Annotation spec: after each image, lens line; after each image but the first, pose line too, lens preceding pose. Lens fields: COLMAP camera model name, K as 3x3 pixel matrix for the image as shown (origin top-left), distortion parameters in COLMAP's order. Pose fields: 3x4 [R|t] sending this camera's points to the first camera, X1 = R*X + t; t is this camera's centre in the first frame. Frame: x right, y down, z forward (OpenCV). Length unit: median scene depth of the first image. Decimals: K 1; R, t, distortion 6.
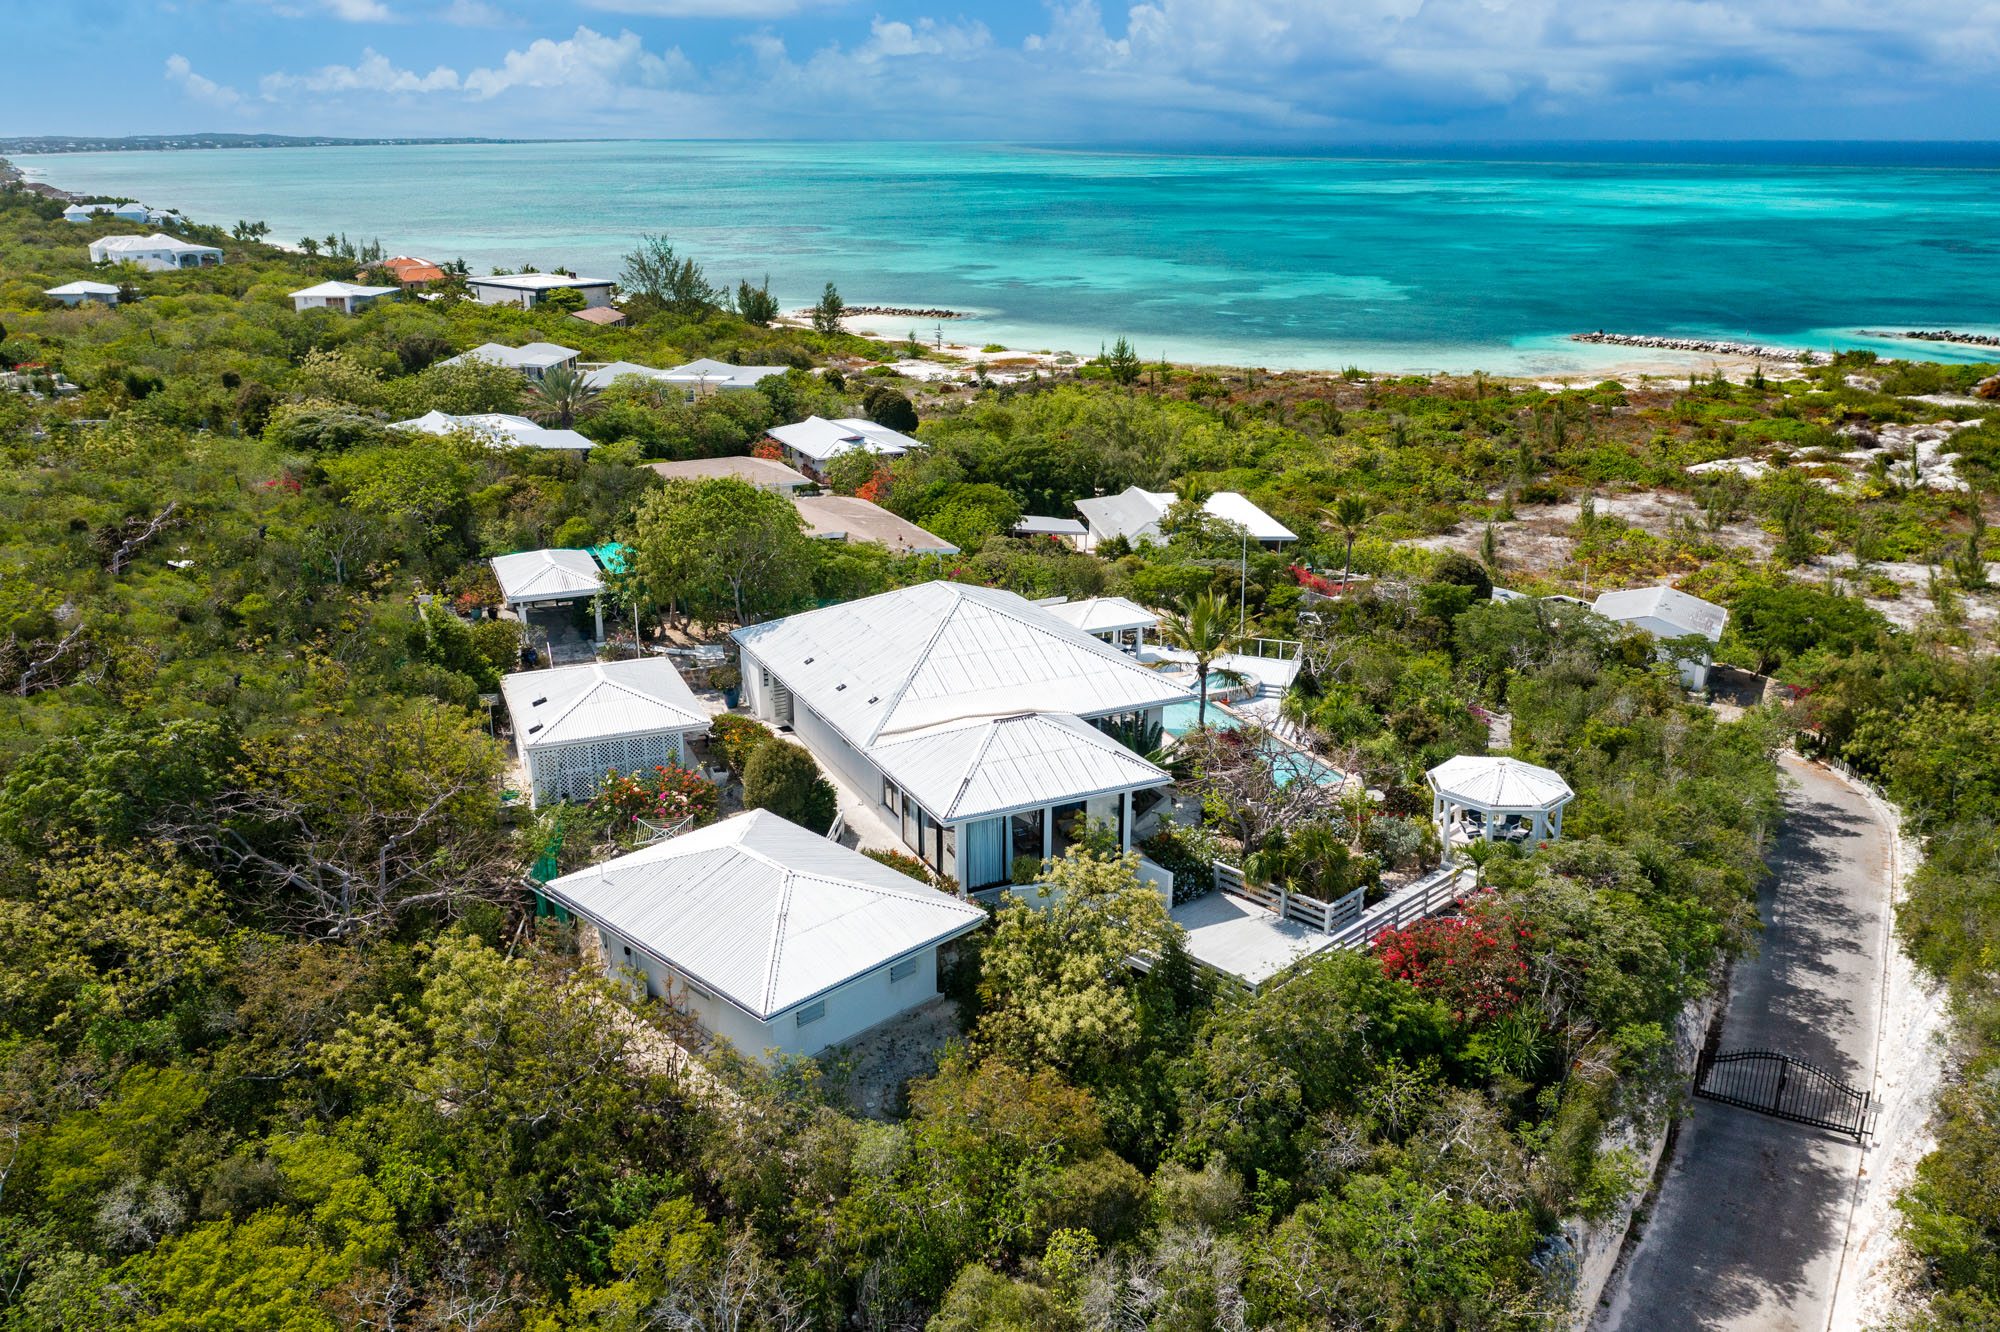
lens RADIAL K [[1637.7, 0, 991.3], [0, 1637.7, 670.6], [0, 0, 1]] dist [-0.010420, 0.003519]
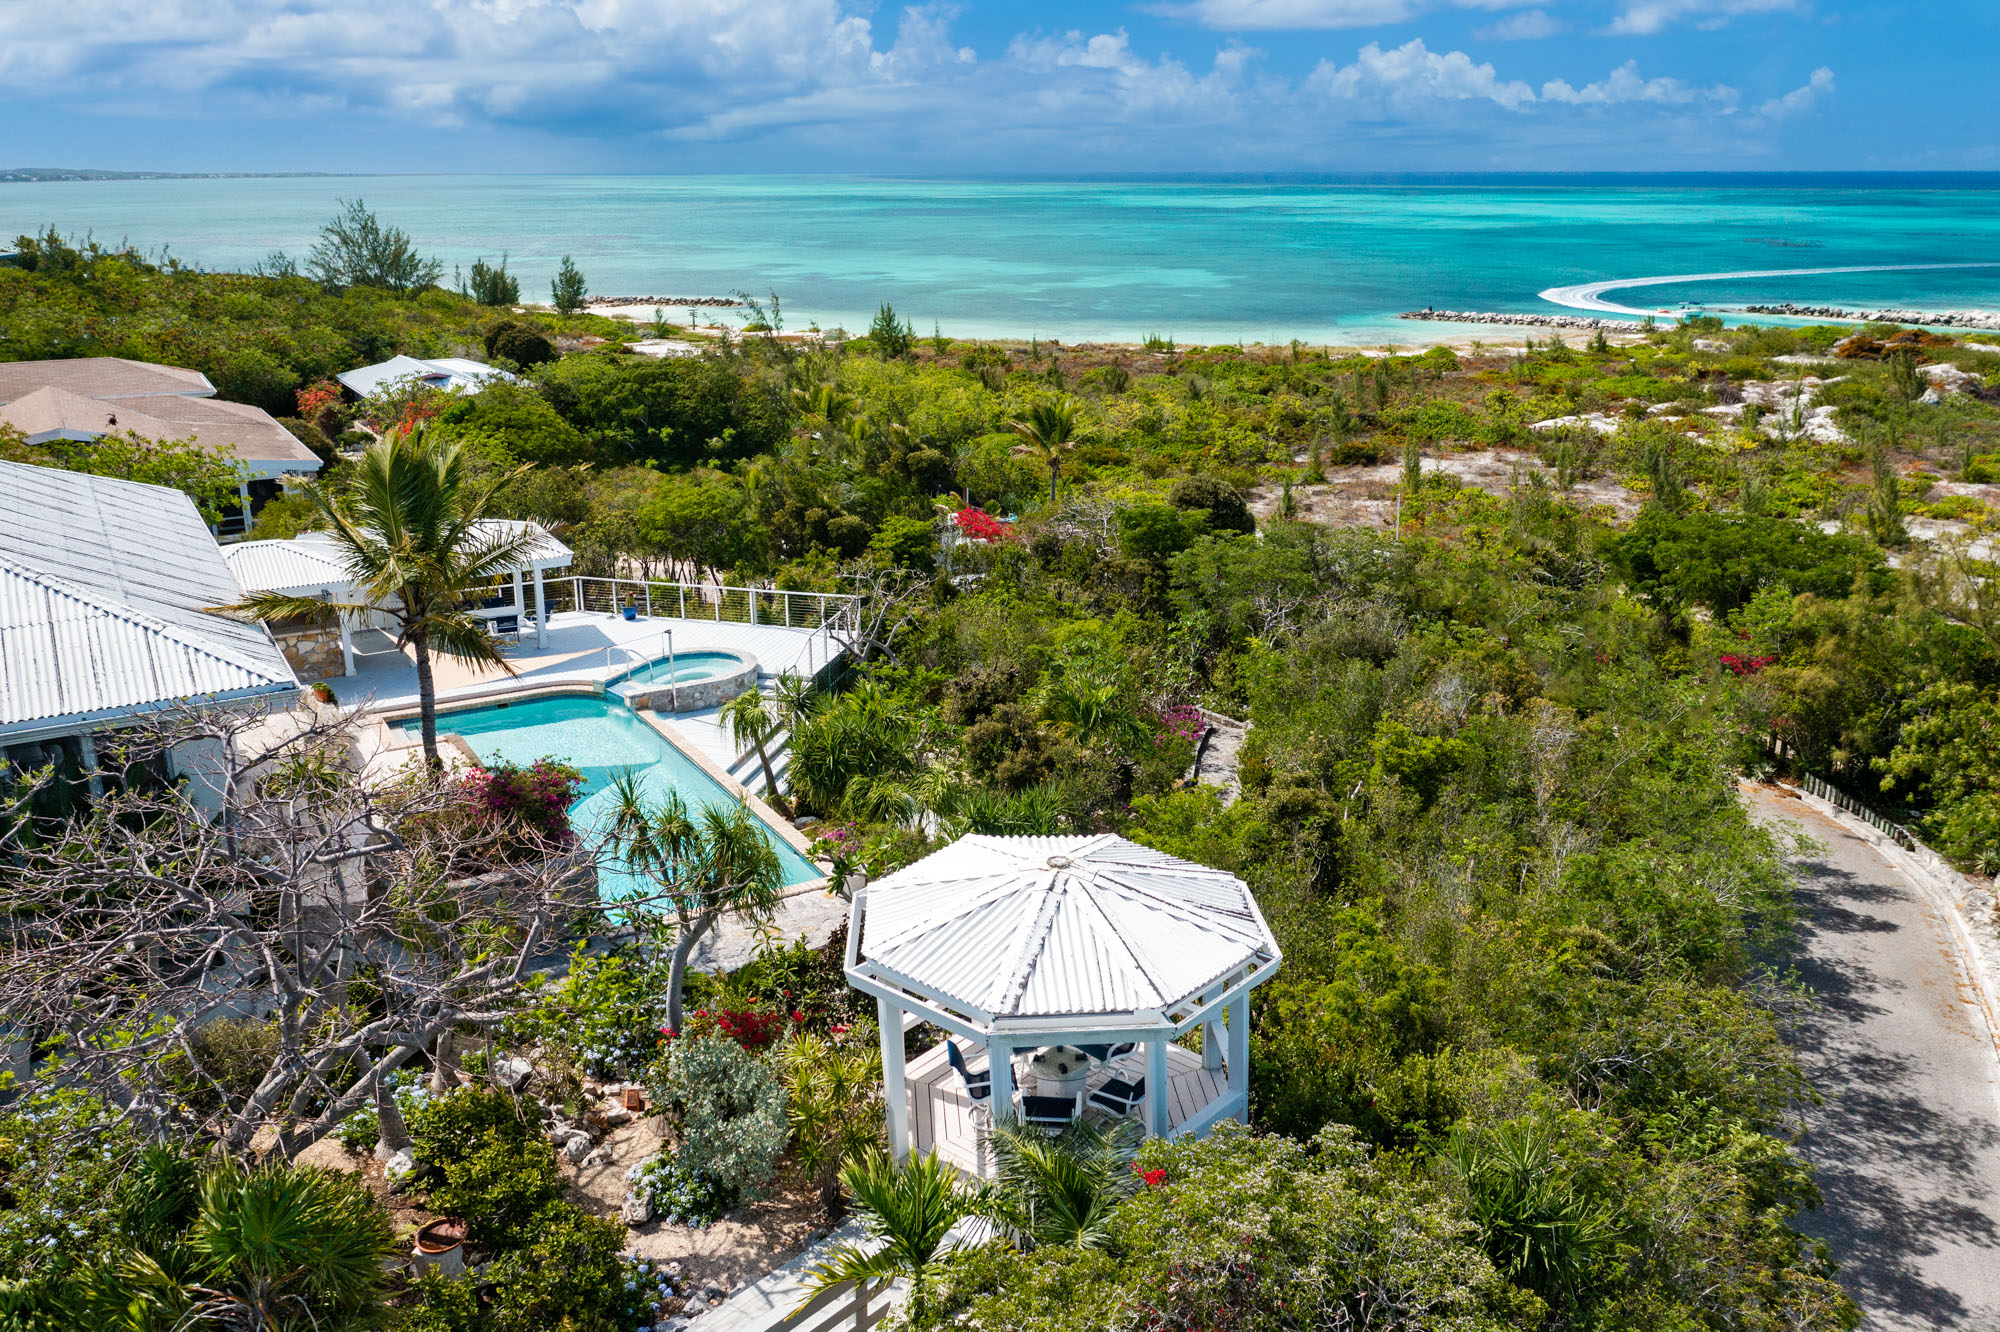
lens RADIAL K [[1637.7, 0, 988.4], [0, 1637.7, 658.6], [0, 0, 1]] dist [-0.010420, 0.003519]
pose [[0.996147, -0.027705, 0.083210, 0.077949], [0.029645, 0.999315, -0.022165, 0.006762], [-0.082539, 0.024547, 0.996286, 0.194906]]
